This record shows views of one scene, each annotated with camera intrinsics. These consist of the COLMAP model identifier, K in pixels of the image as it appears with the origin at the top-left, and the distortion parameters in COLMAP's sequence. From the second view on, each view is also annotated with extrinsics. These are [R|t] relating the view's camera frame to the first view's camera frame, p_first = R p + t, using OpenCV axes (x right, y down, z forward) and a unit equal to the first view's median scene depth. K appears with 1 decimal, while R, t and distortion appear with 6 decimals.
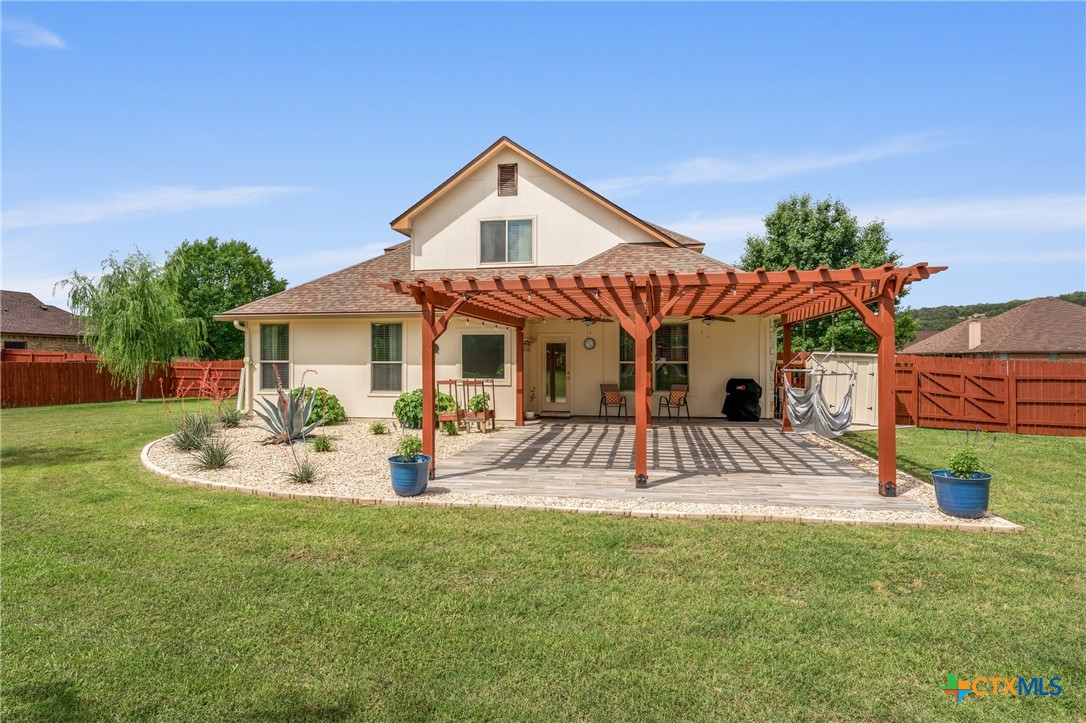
lens RADIAL K [[608.2, 0, 541.6], [0, 608.2, 360.4], [0, 0, 1]] dist [-0.003581, -0.000011]
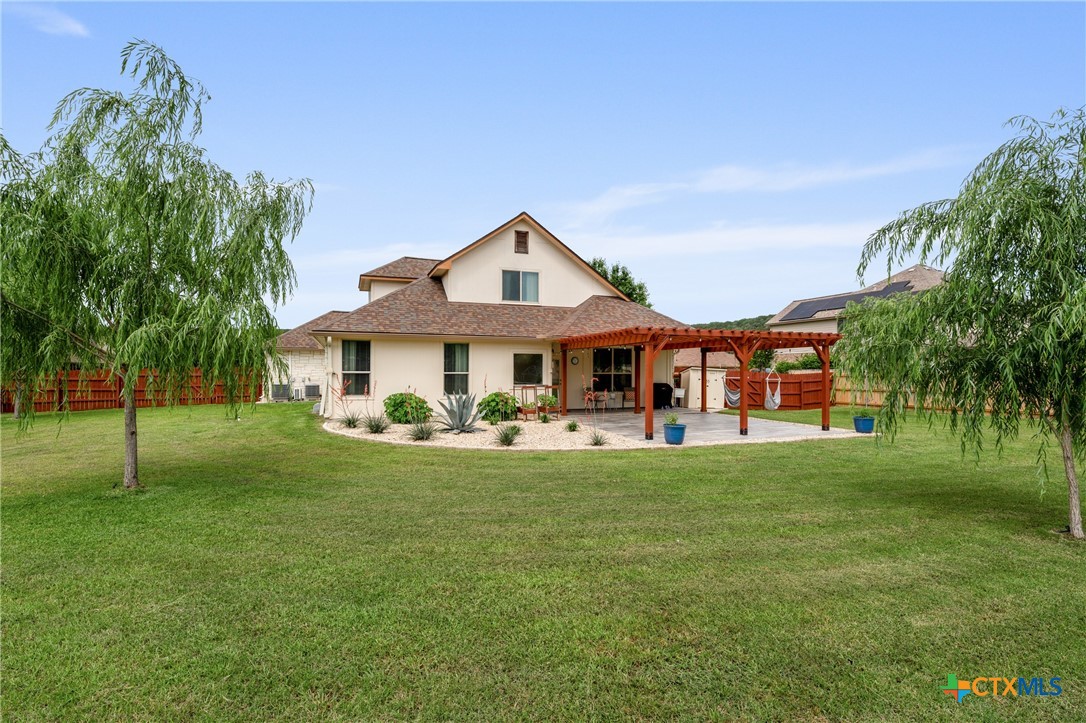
lens RADIAL K [[534.7, 0, 548.8], [0, 534.7, 367.9], [0, 0, 1]] dist [-0.002861, -0.000135]
pose [[0.856290, 0.005925, 0.516462, -0.638592], [-0.004824, 0.999982, -0.003474, -0.004201], [-0.516474, 0.000483, 0.856303, -0.085964]]
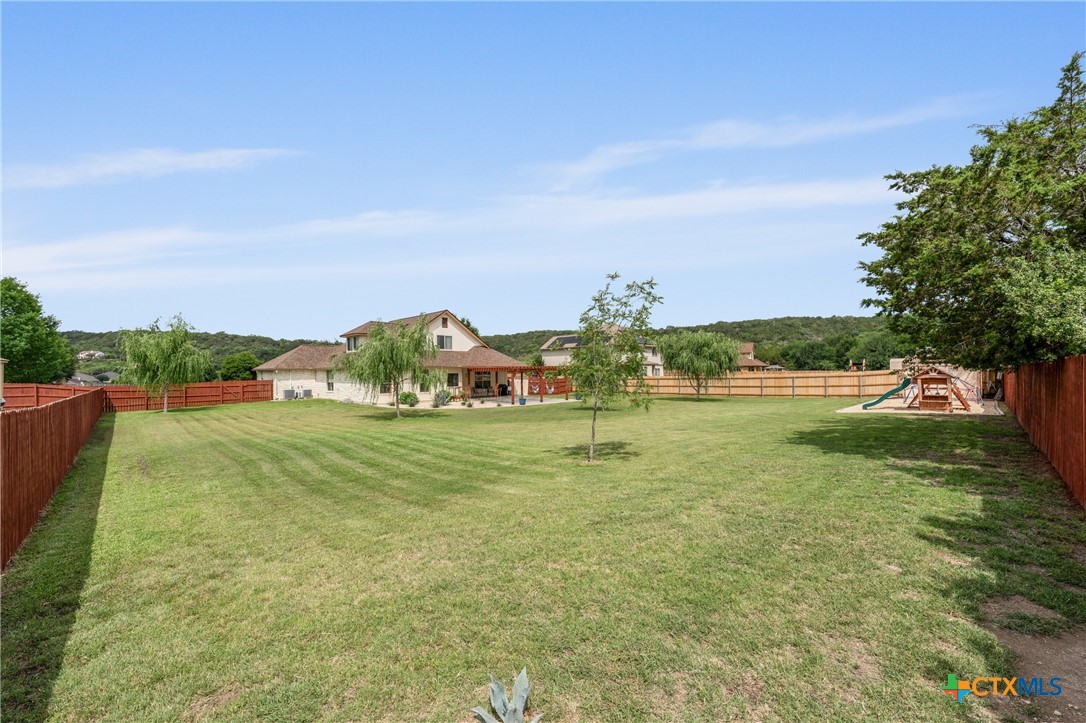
lens RADIAL K [[439.0, 0, 543.7], [0, 439.0, 367.0], [0, 0, 1]] dist [0.000116, -0.000001]
pose [[0.579036, 0.004125, 0.815291, -1.597318], [0.006156, 0.999937, -0.009431, -0.045951], [-0.815278, 0.010480, 0.578974, -0.711265]]
